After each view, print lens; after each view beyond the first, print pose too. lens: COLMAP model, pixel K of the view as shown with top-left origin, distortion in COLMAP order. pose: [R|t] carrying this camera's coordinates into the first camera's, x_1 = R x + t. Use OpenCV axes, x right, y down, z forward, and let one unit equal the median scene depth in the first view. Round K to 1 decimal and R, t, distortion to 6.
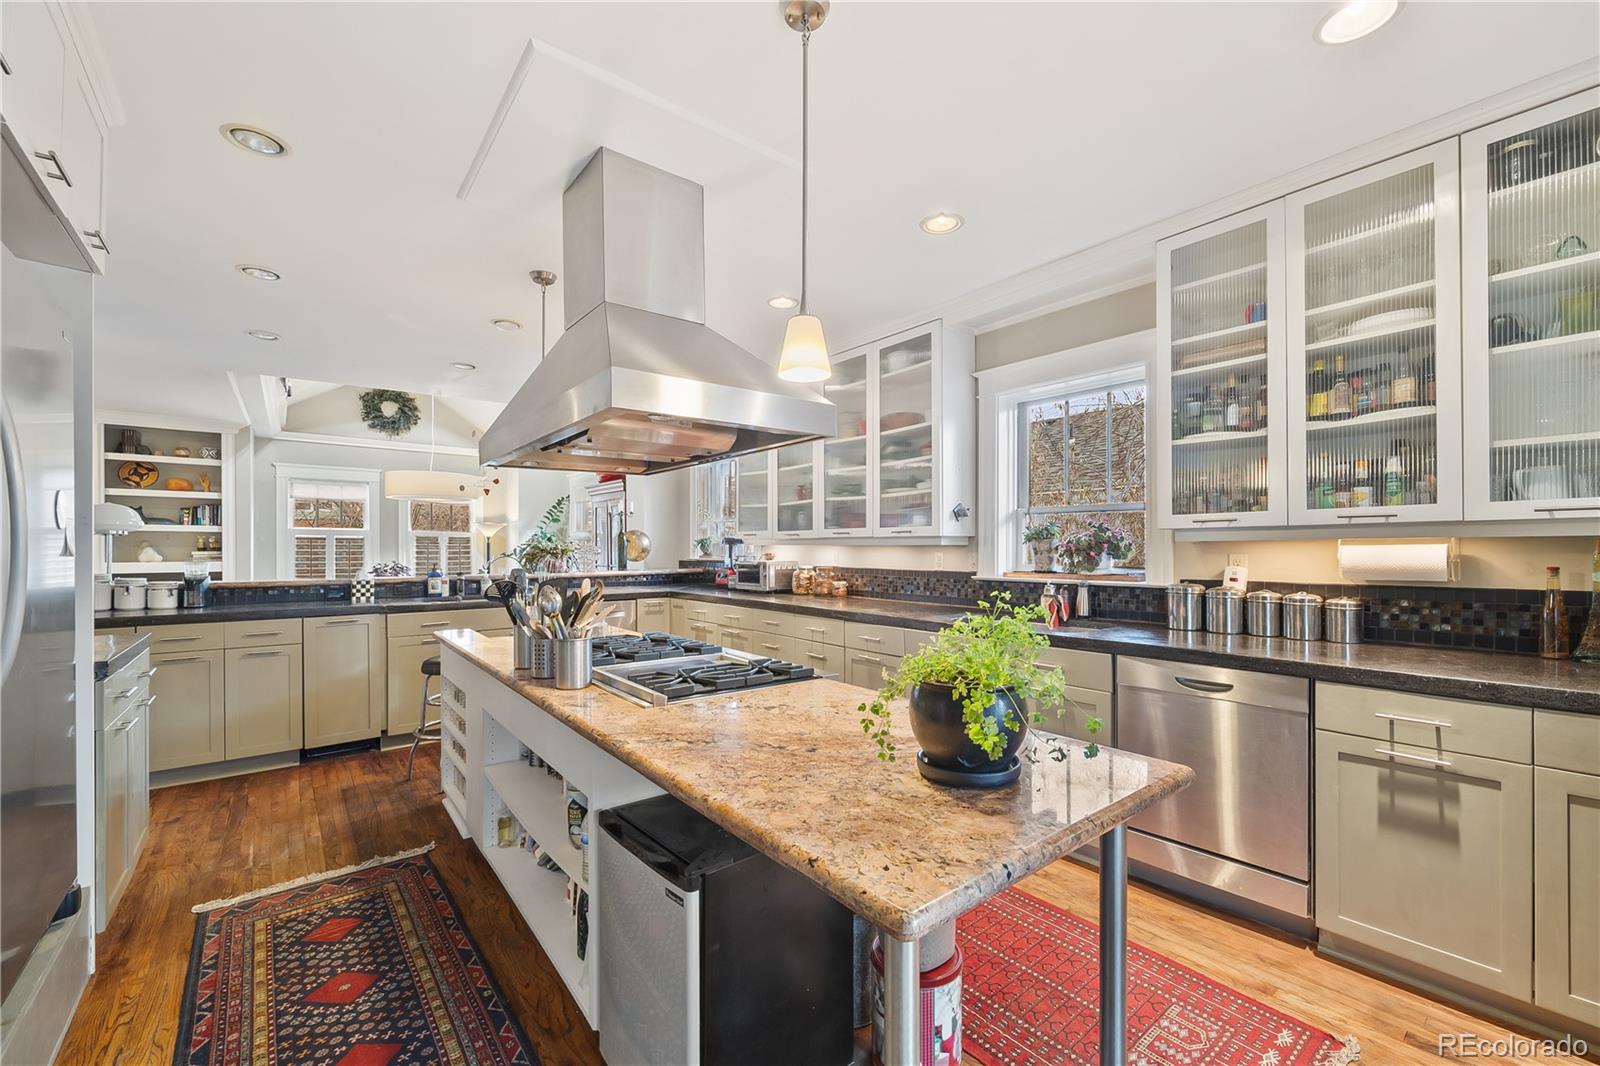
lens RADIAL K [[646.7, 0, 813.3], [0, 646.7, 544.1], [0, 0, 1]] dist [-0.003994, -0.000089]
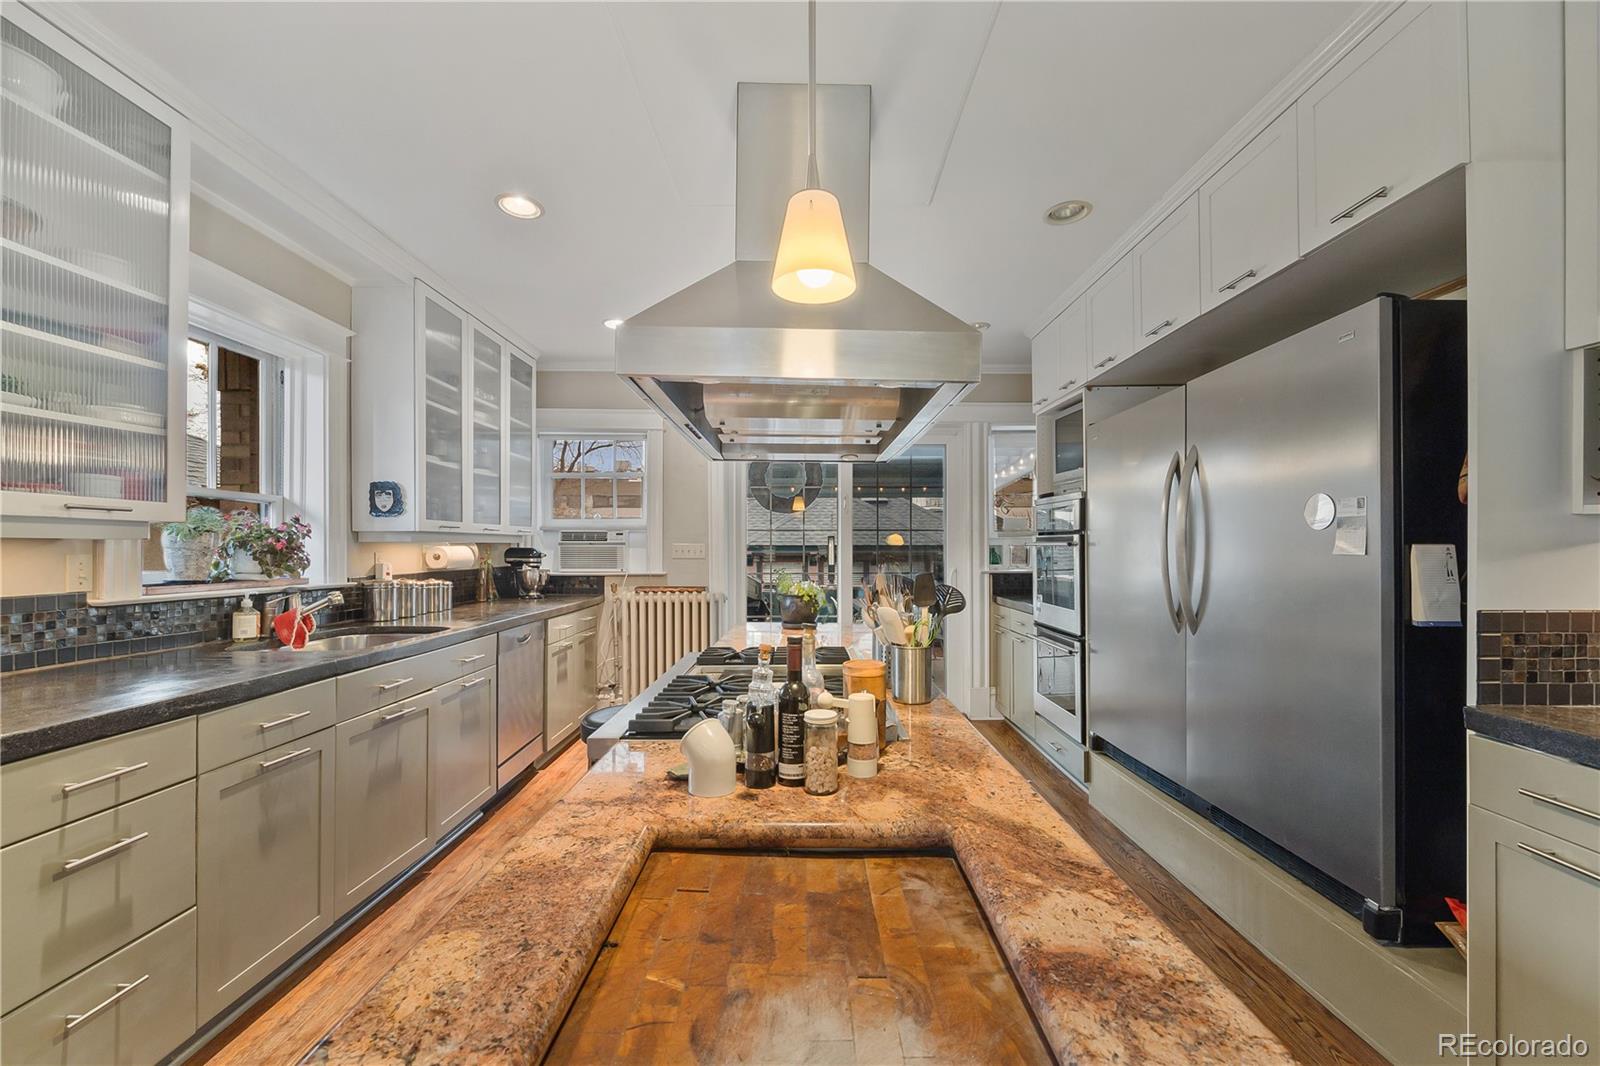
lens RADIAL K [[646.7, 0, 813.3], [0, 646.7, 544.1], [0, 0, 1]] dist [-0.003994, -0.000089]
pose [[-0.745560, -0.001333, 0.666437, -0.462946], [-0.007489, 0.999952, -0.006379, 0.000831], [-0.666396, -0.009747, -0.745534, 0.835117]]
